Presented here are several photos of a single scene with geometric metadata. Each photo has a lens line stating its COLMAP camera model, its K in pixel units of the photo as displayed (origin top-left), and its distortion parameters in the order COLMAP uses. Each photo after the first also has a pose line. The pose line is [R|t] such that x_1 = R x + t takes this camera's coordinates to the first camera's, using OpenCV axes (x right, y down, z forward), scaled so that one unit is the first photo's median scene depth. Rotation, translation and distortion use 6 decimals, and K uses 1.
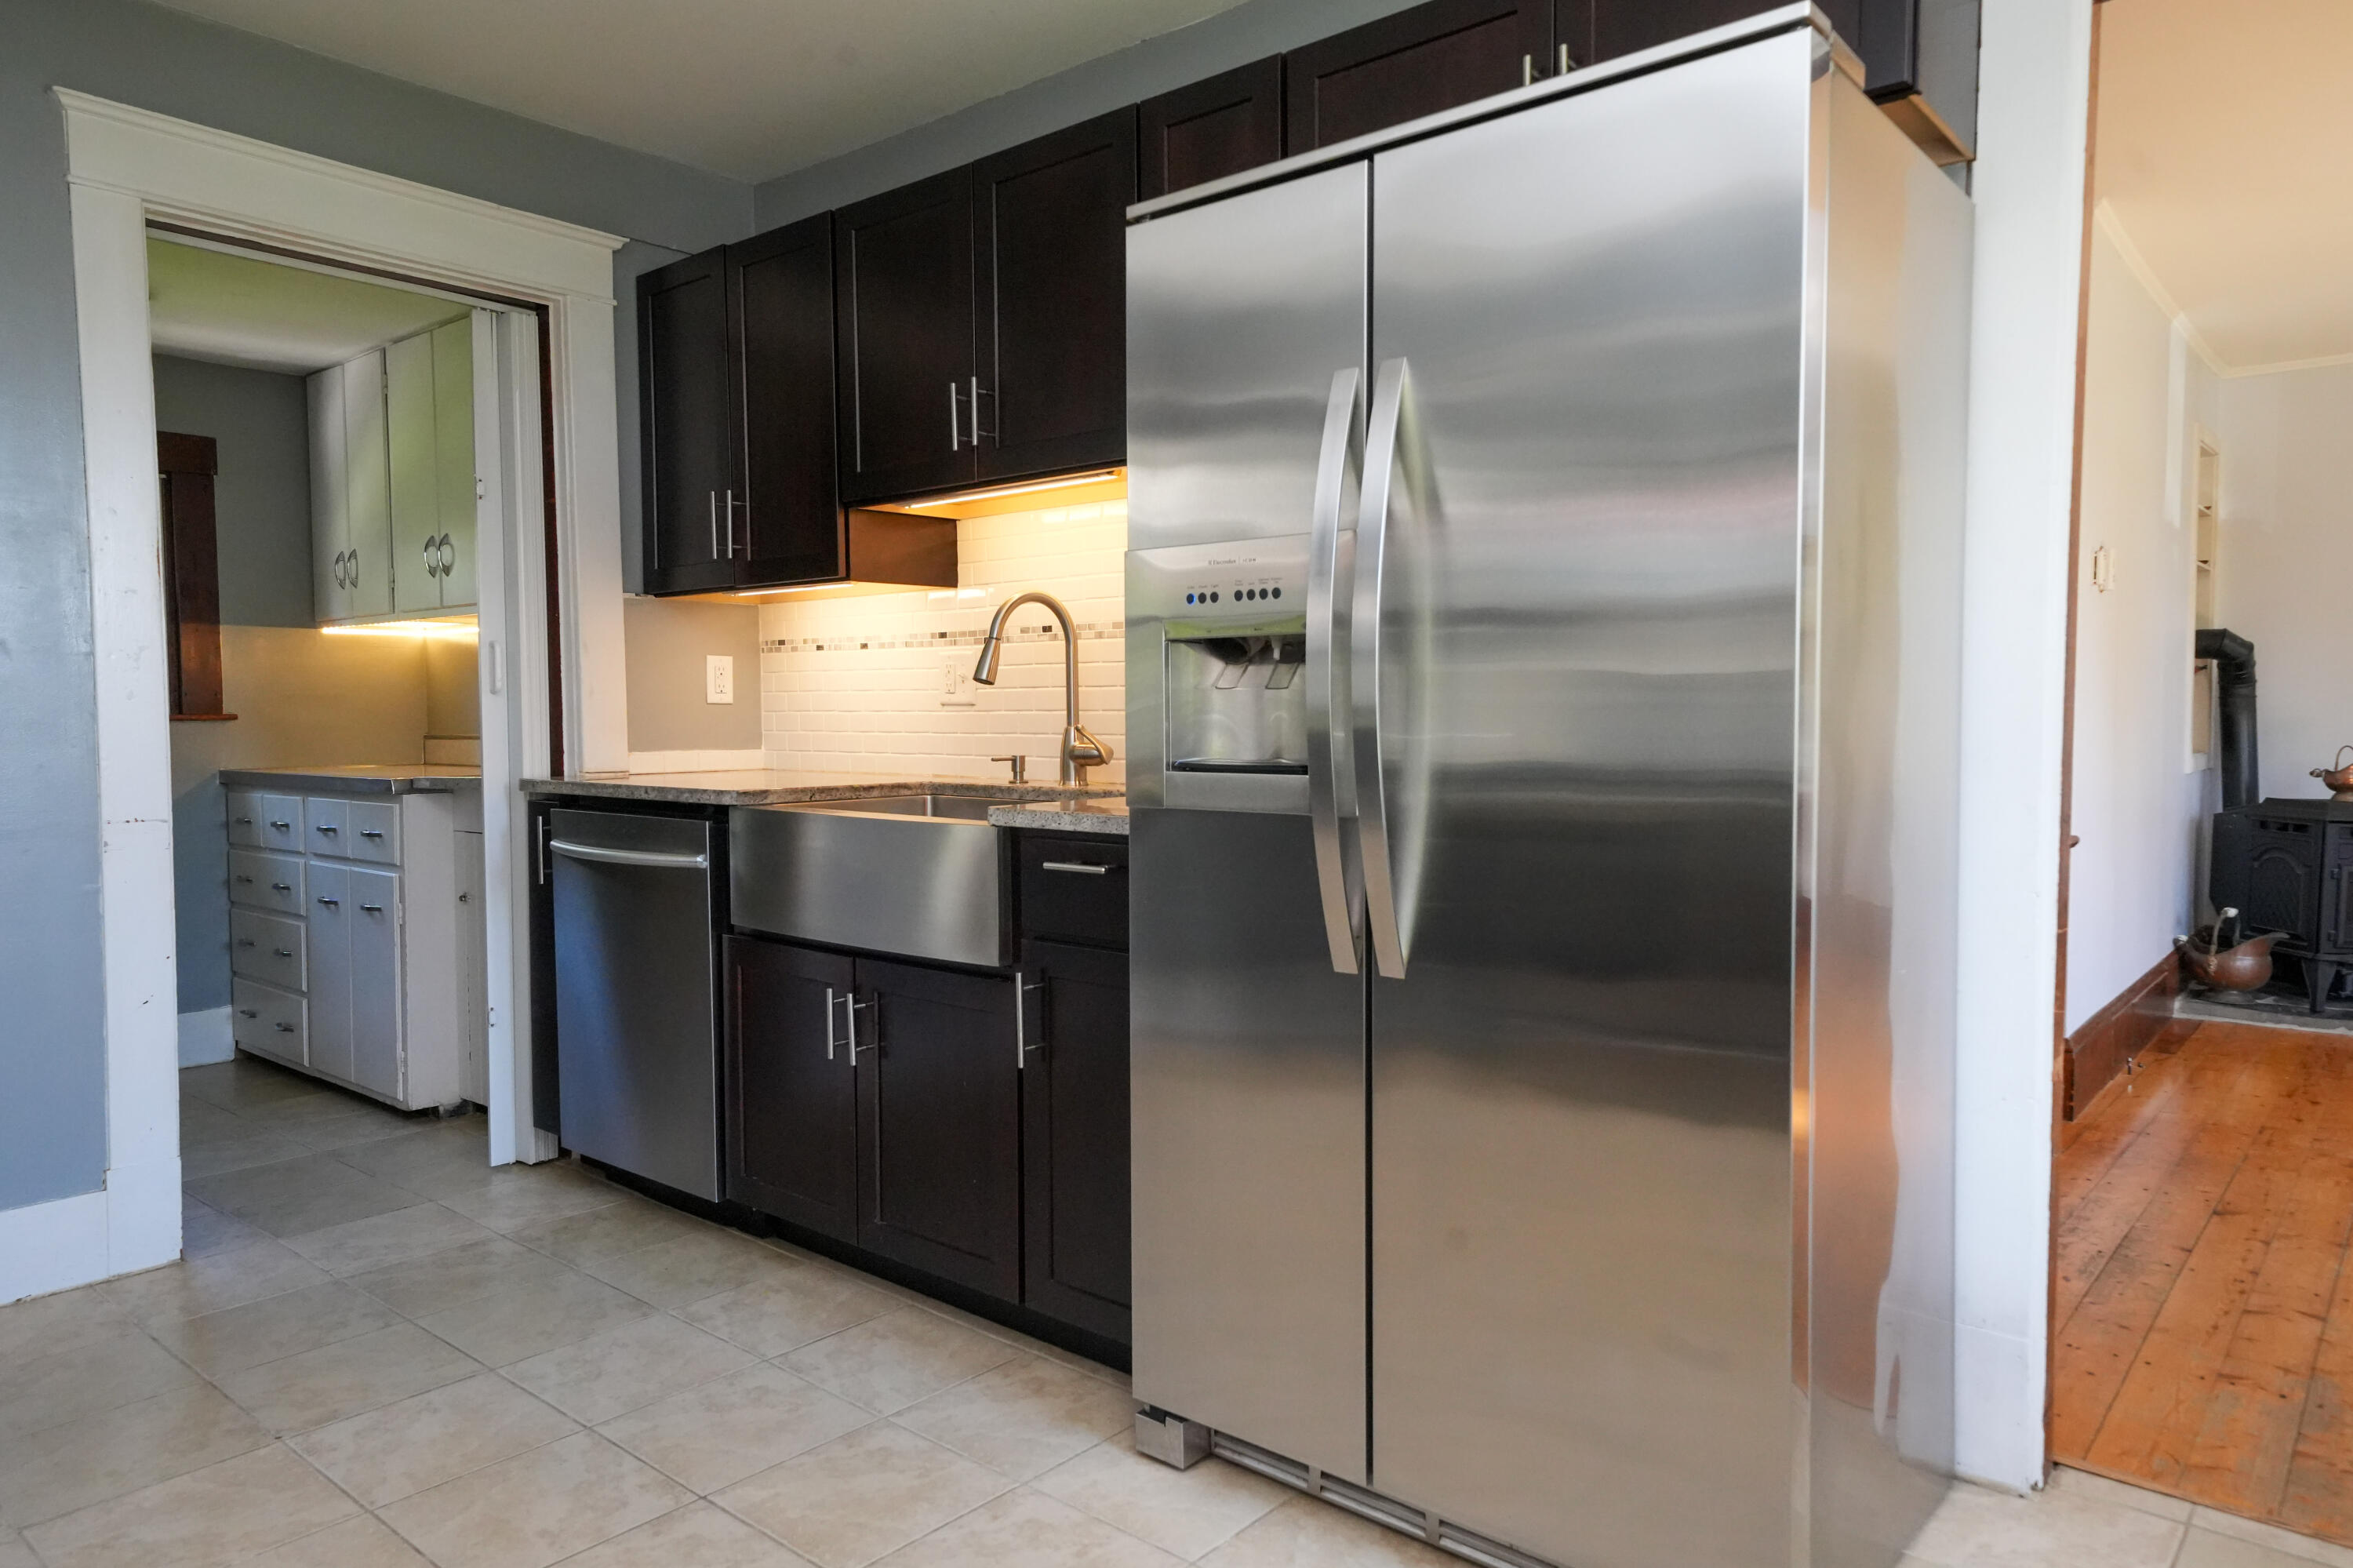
lens RADIAL K [[1504.2, 0, 1176.5], [0, 1504.2, 784.0], [0, 0, 1]] dist [0.019655, 0.001050]
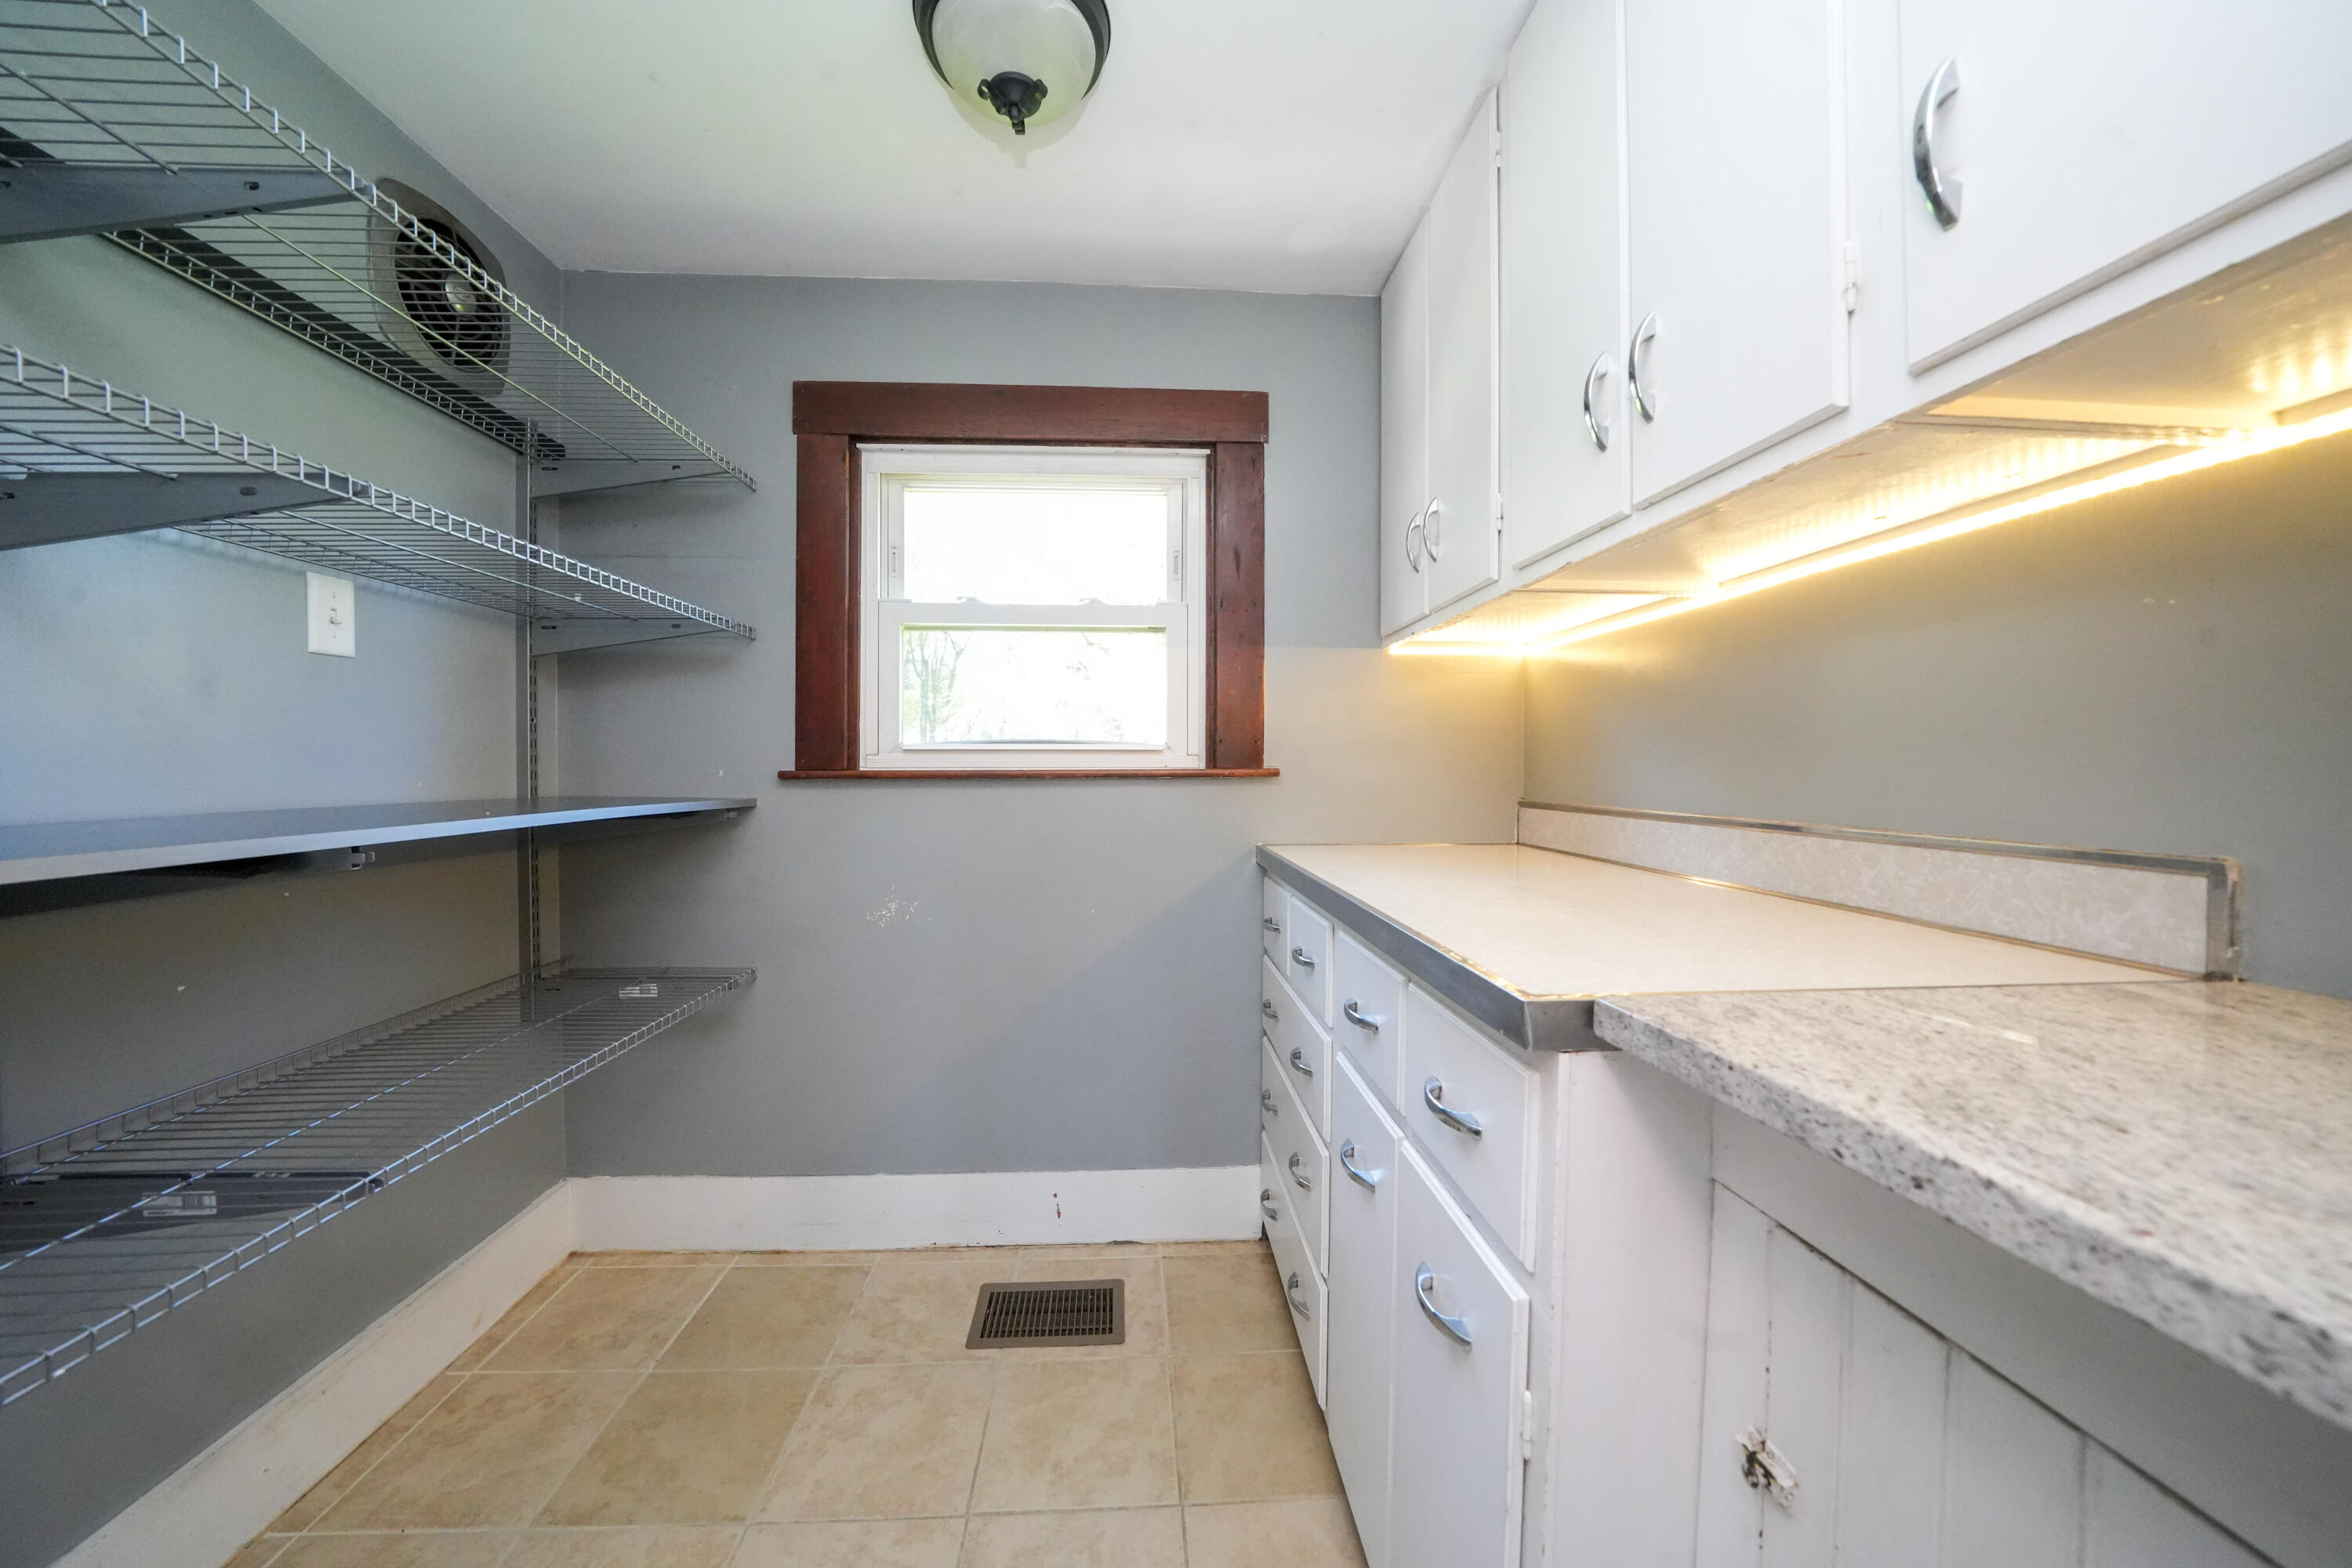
lens RADIAL K [[817.3, 0, 1176.0], [0, 817.3, 784.0], [0, 0, 1]] dist [-0.024331, 0.000256]
pose [[0.692552, 0.014719, -0.721217, -0.374850], [-0.038037, 0.999146, -0.016134, -0.030947], [0.720364, 0.038606, 0.692521, 0.697609]]
